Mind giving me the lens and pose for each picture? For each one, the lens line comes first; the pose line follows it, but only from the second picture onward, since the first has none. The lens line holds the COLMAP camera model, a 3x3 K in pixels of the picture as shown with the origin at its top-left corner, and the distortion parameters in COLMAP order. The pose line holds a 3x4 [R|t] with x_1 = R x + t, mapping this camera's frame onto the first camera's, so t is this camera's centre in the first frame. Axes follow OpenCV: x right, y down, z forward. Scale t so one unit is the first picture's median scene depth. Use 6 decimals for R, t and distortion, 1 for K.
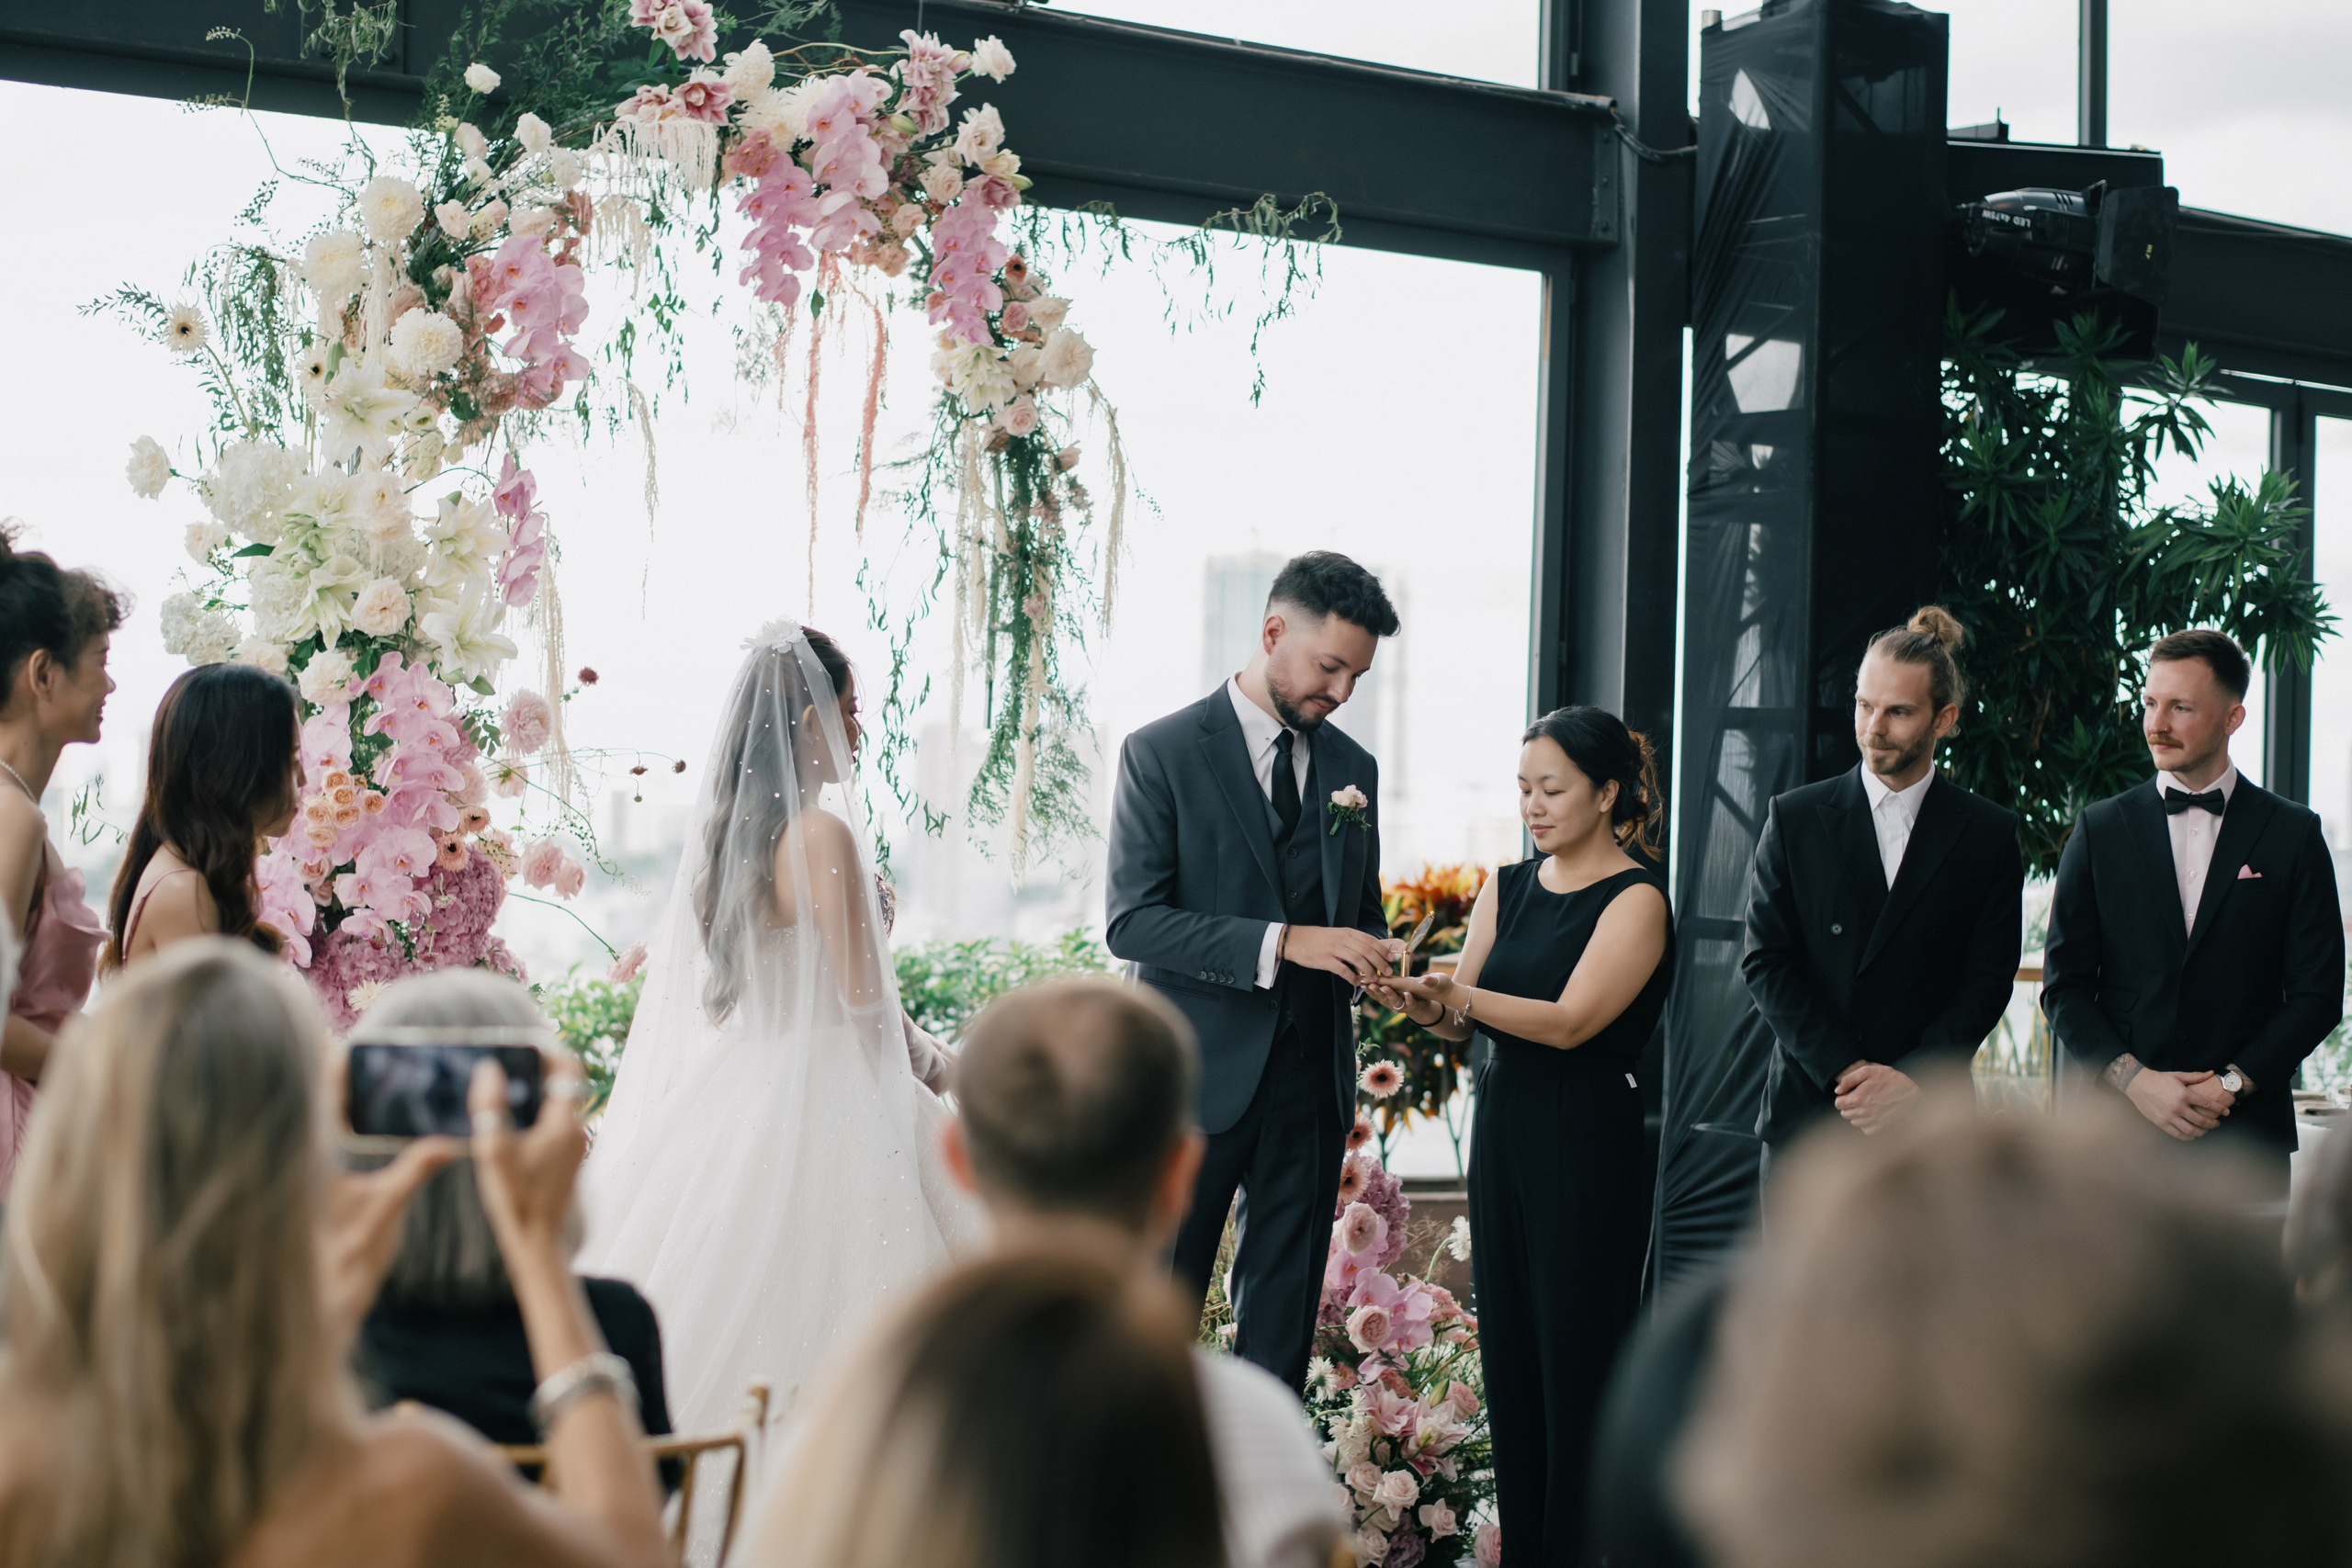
lens RADIAL K [[3660.4, 0, 1090.4], [0, 3660.4, 784.4], [0, 0, 1]] dist [-0.055576, -0.037095]
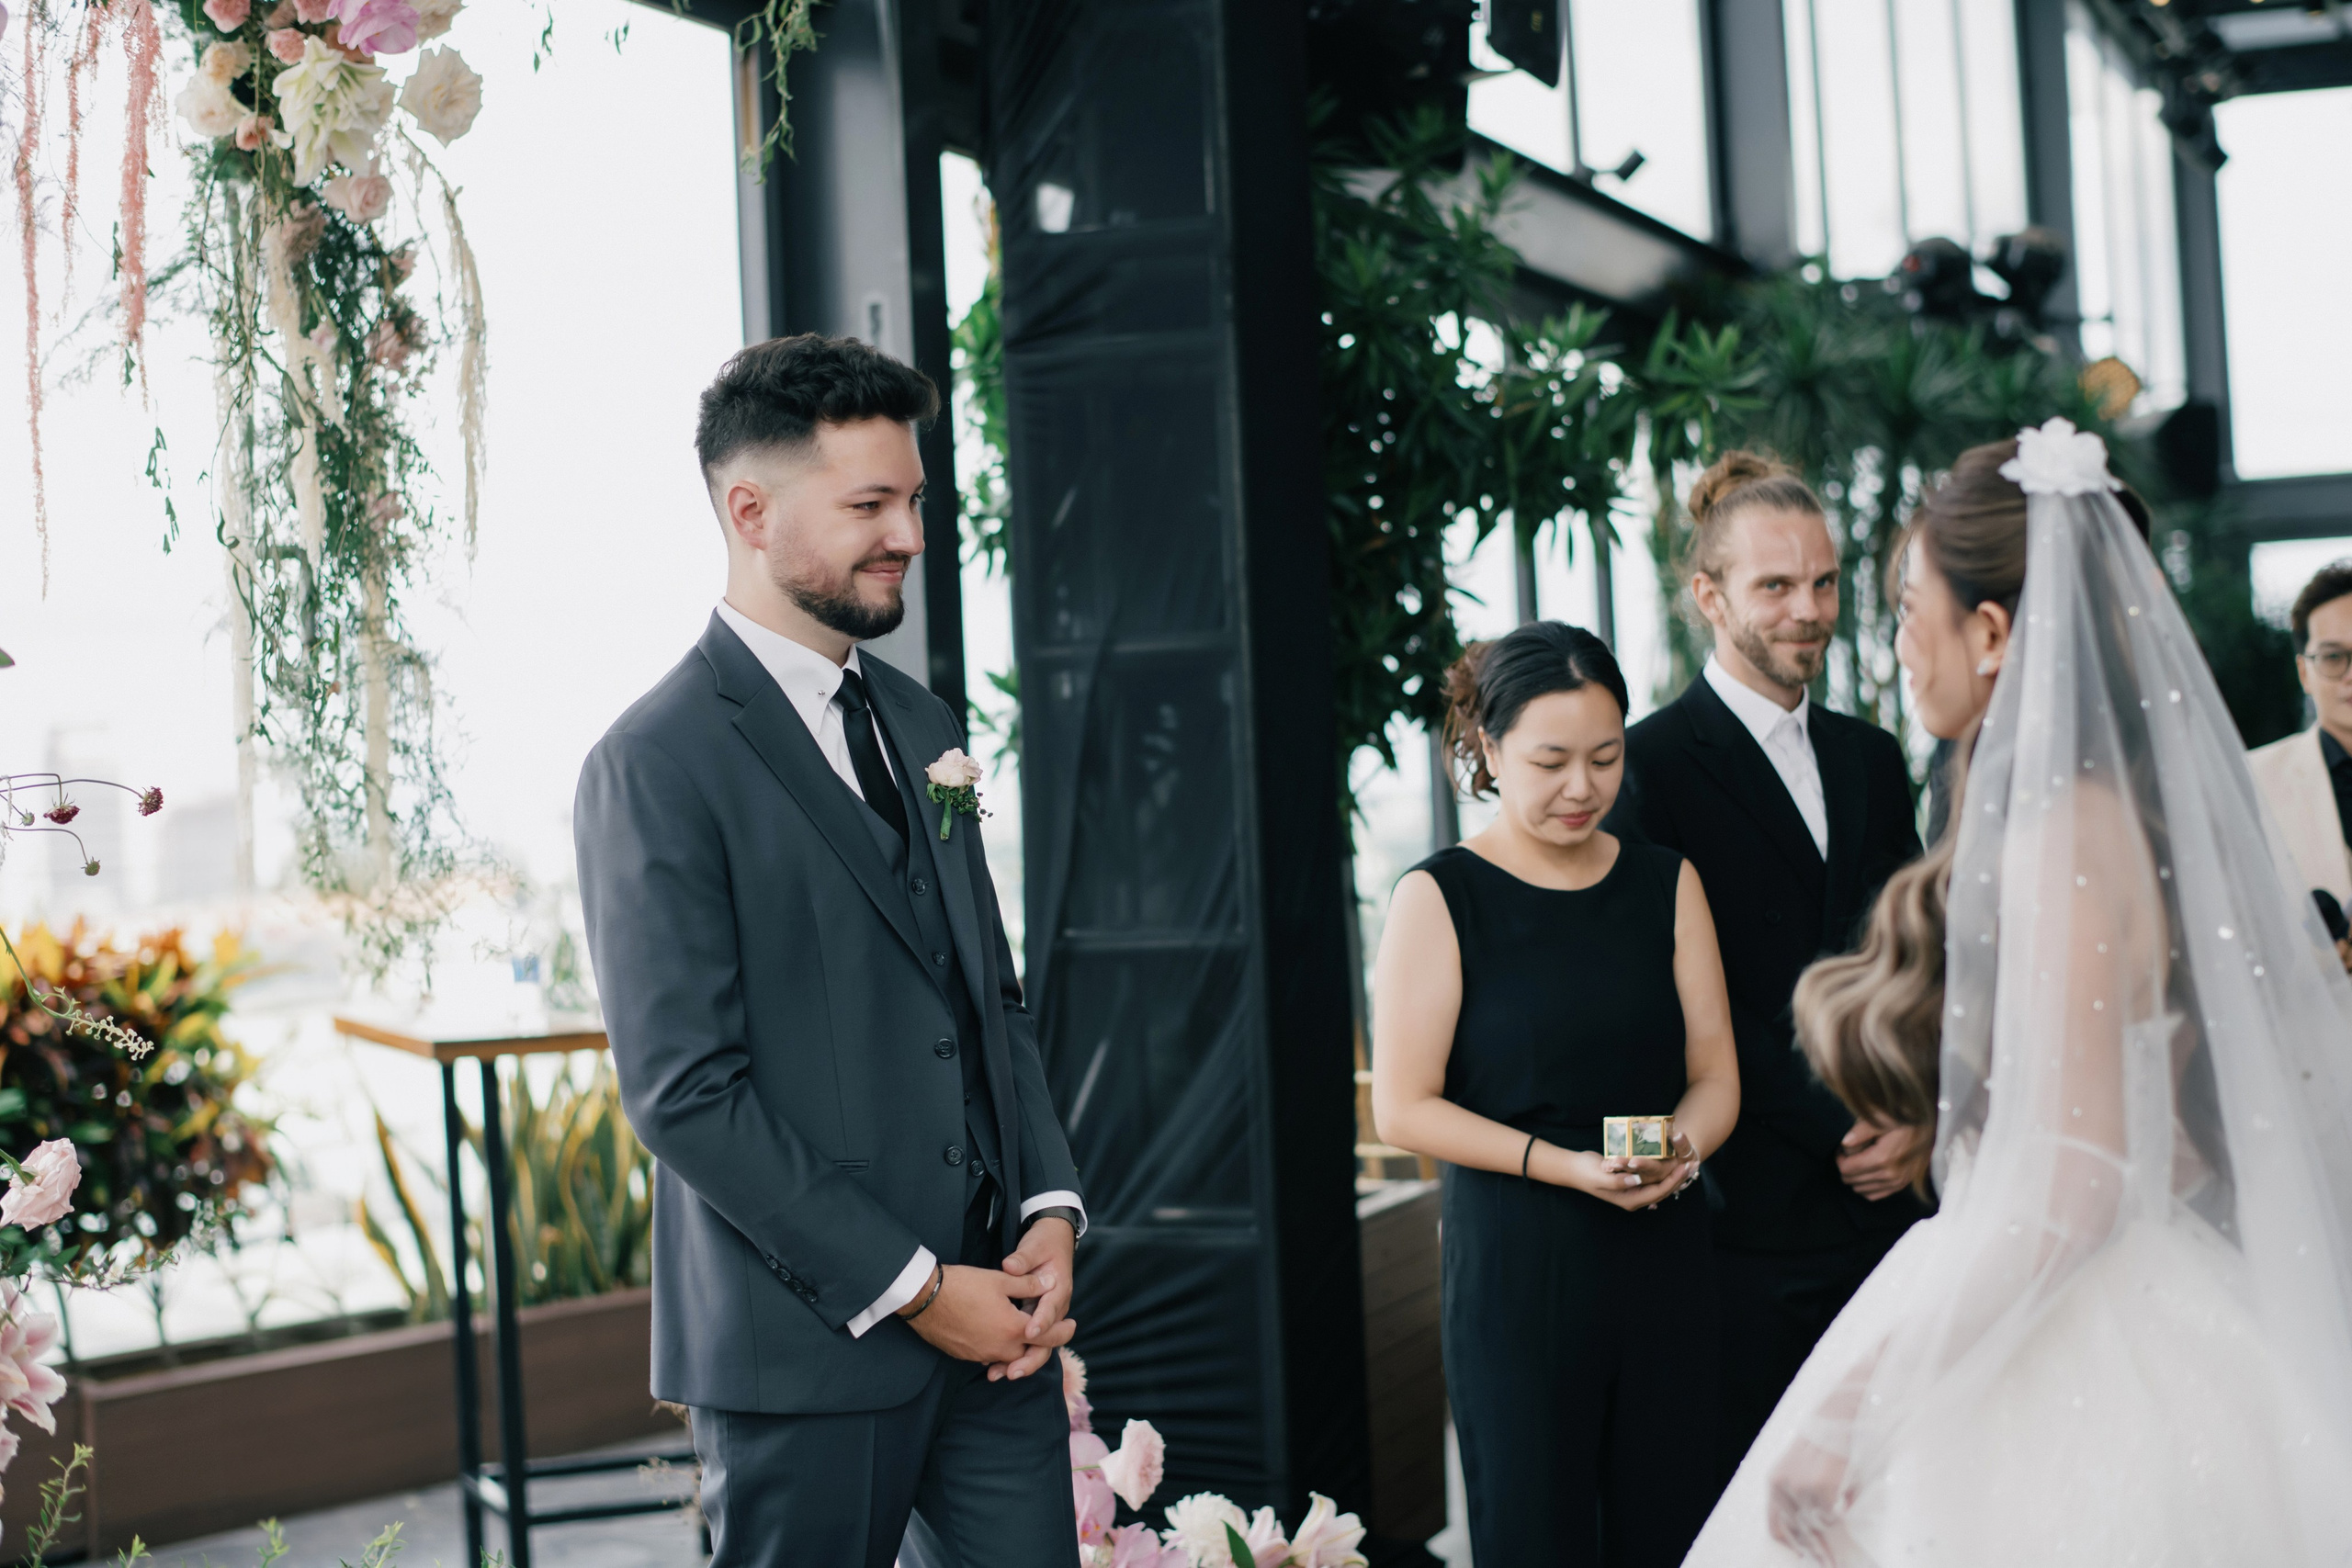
lens RADIAL K [[3874.7, 0, 1176.0], [0, 3874.7, 784.0], [0, 0, 1]] dist [-0.062439, -0.154199]
pose [[0.848469, -0.067363, 0.524941, -0.239868], [0.067354, 0.997545, 0.019145, -0.006943], [-0.524942, 0.019113, 0.850923, 0.389442]]
